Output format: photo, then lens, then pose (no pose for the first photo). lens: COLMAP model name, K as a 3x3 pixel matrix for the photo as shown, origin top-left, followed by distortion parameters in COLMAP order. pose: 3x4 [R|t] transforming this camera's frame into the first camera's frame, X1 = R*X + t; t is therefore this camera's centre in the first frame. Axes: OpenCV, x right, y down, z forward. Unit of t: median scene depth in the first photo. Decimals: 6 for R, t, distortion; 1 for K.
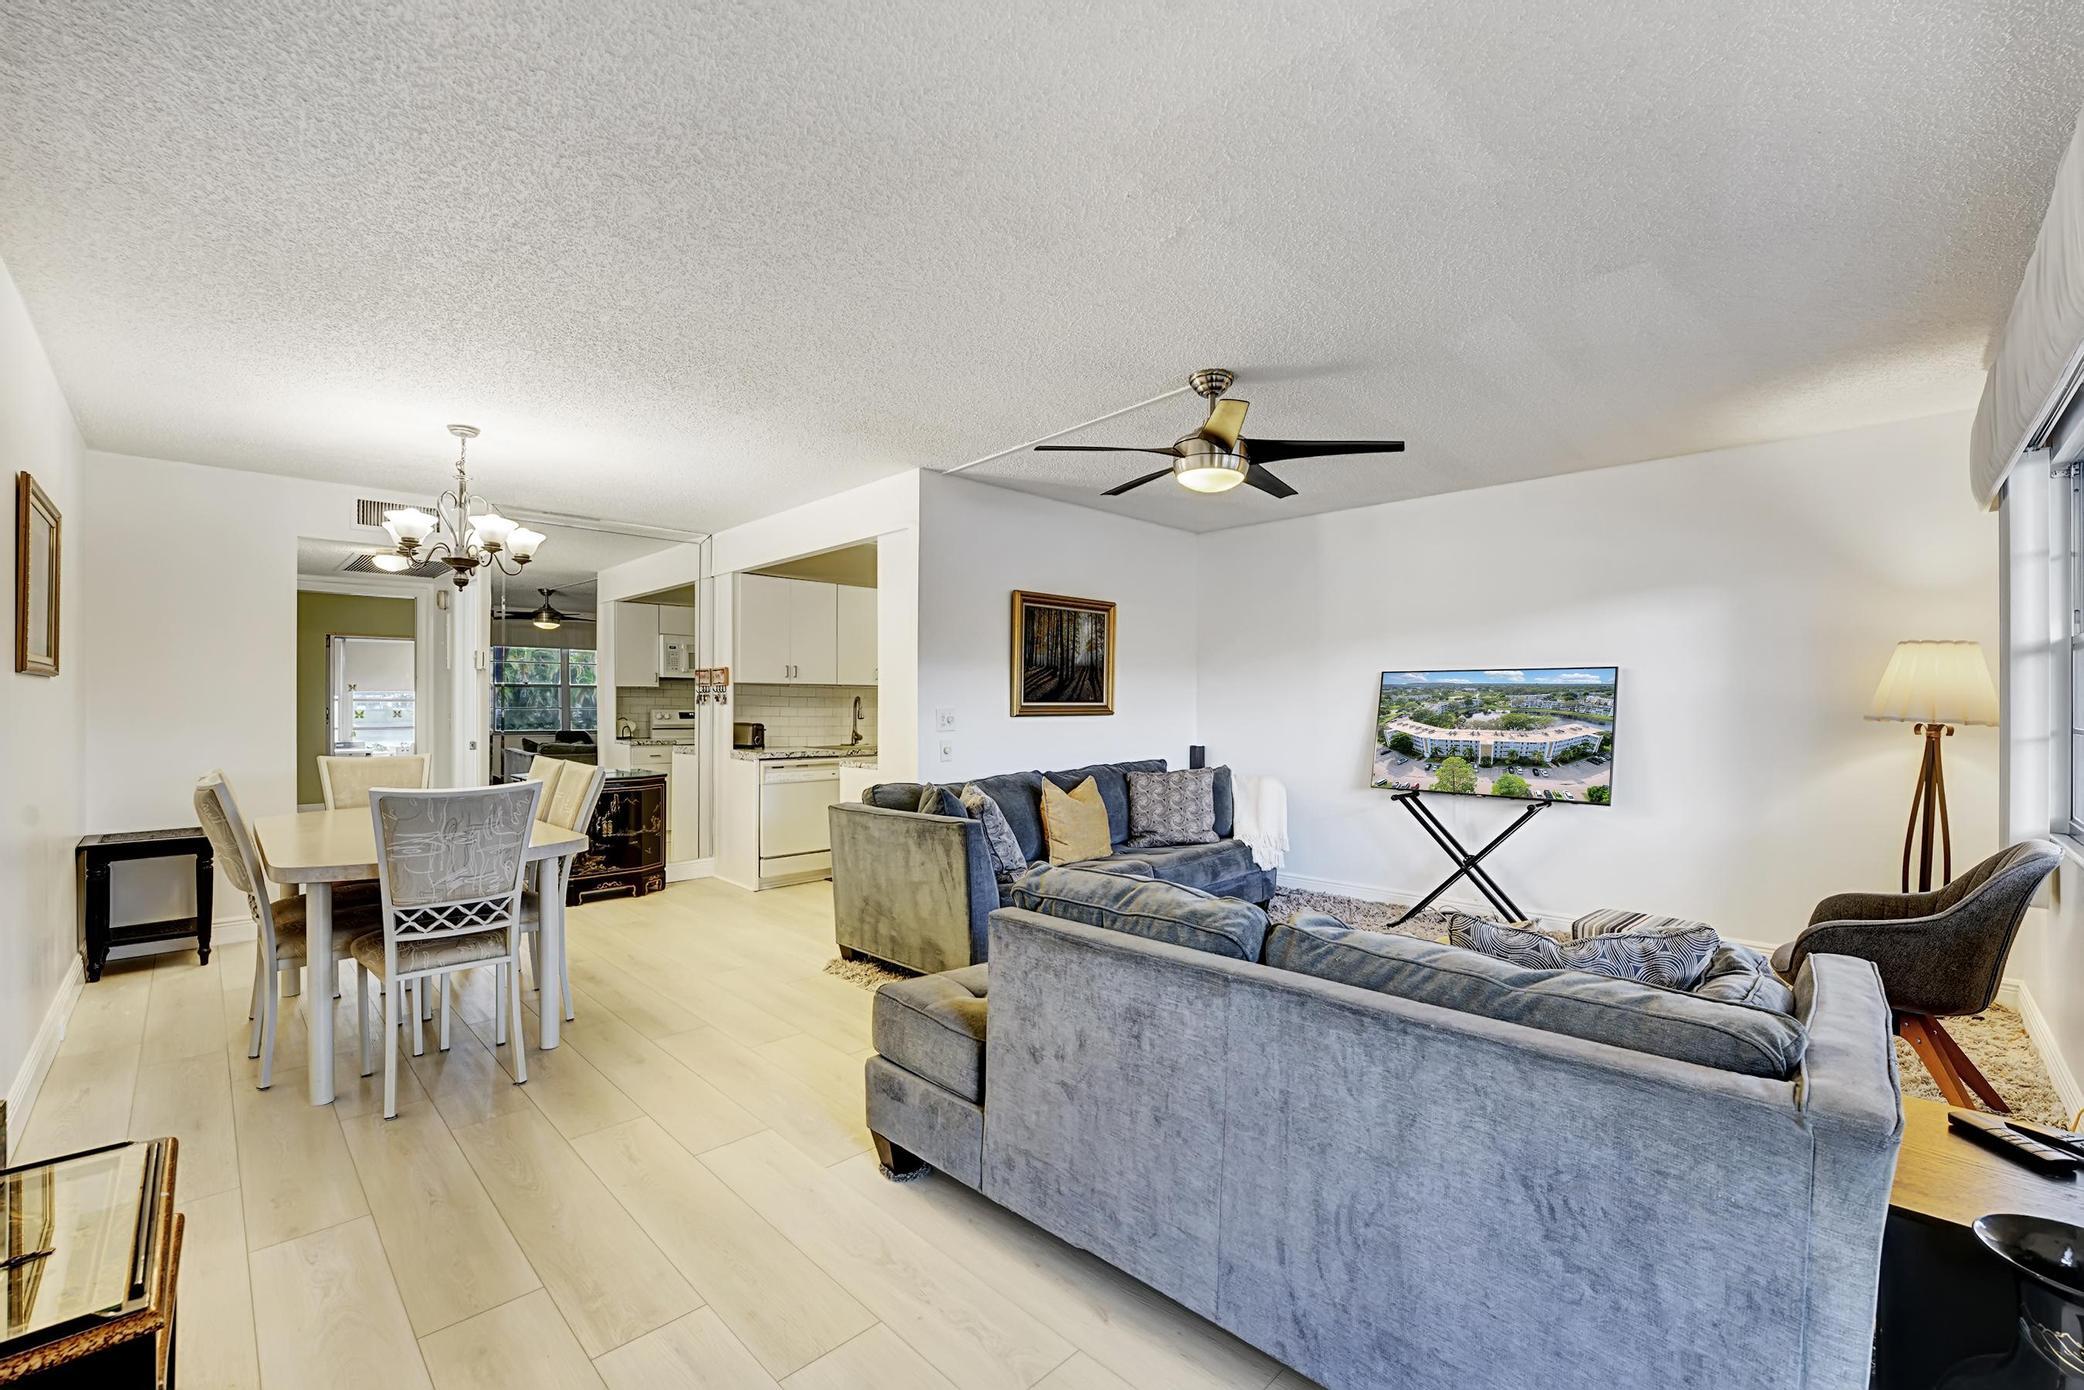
lens RADIAL K [[861.1, 0, 1048.2], [0, 861.1, 699.0], [0, 0, 1]] dist [-0.026413, 0.001545]
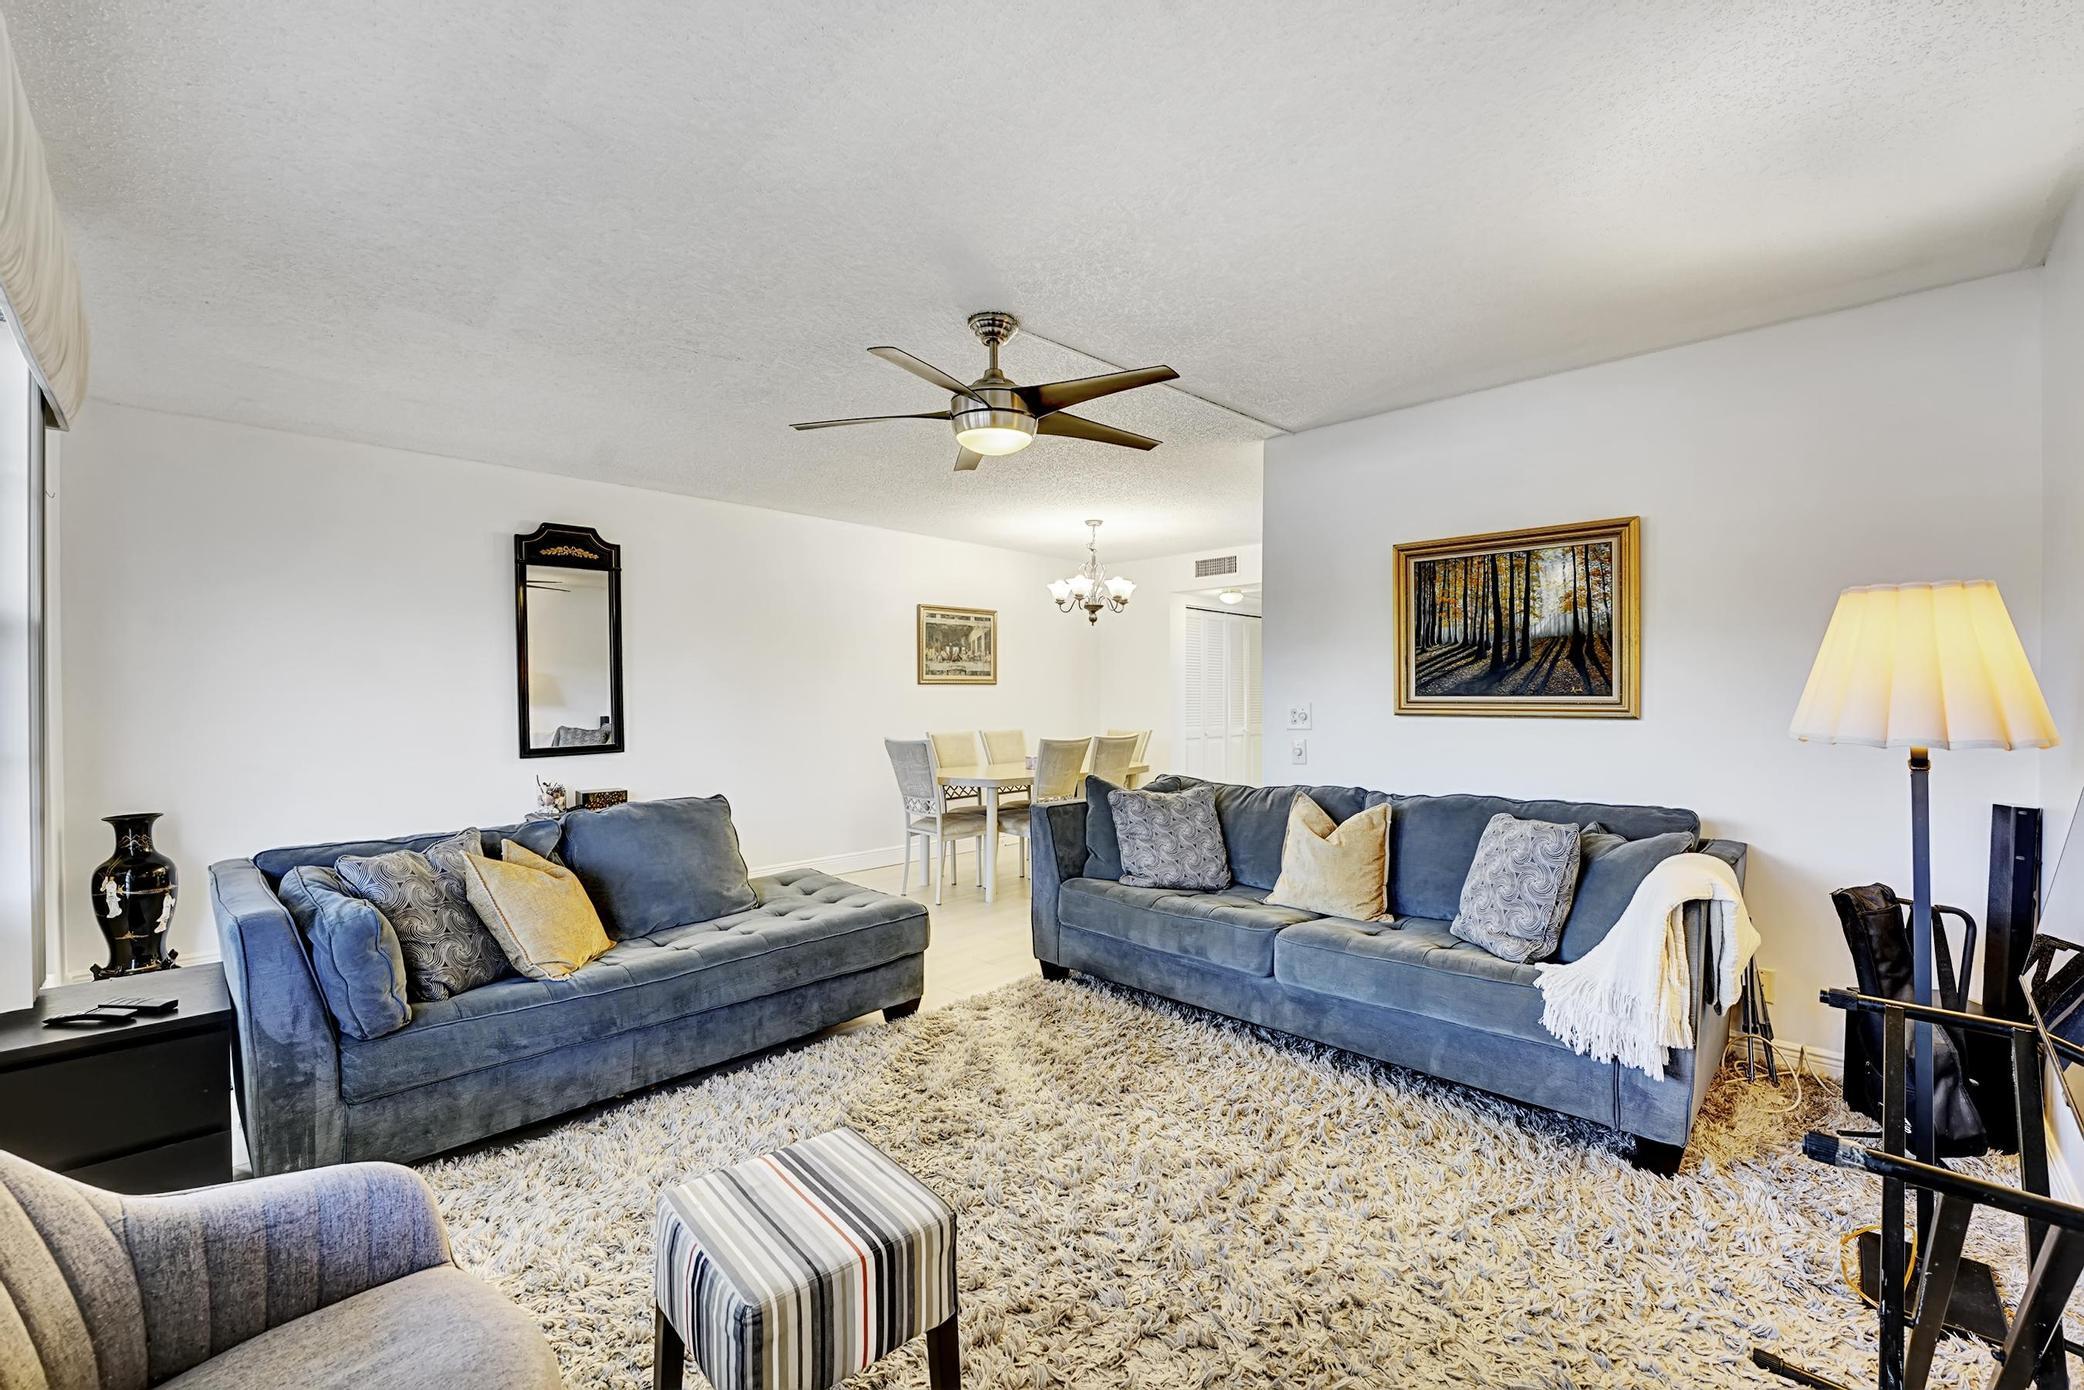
lens RADIAL K [[861.1, 0, 1052.2], [0, 861.1, 696.0], [0, 0, 1]] dist [-0.026413, 0.001545]
pose [[0.005295, 0.002591, -0.999983, 0.725885], [0.006327, 0.999977, 0.002625, -0.000231], [0.999966, -0.006341, 0.005278, 0.725012]]
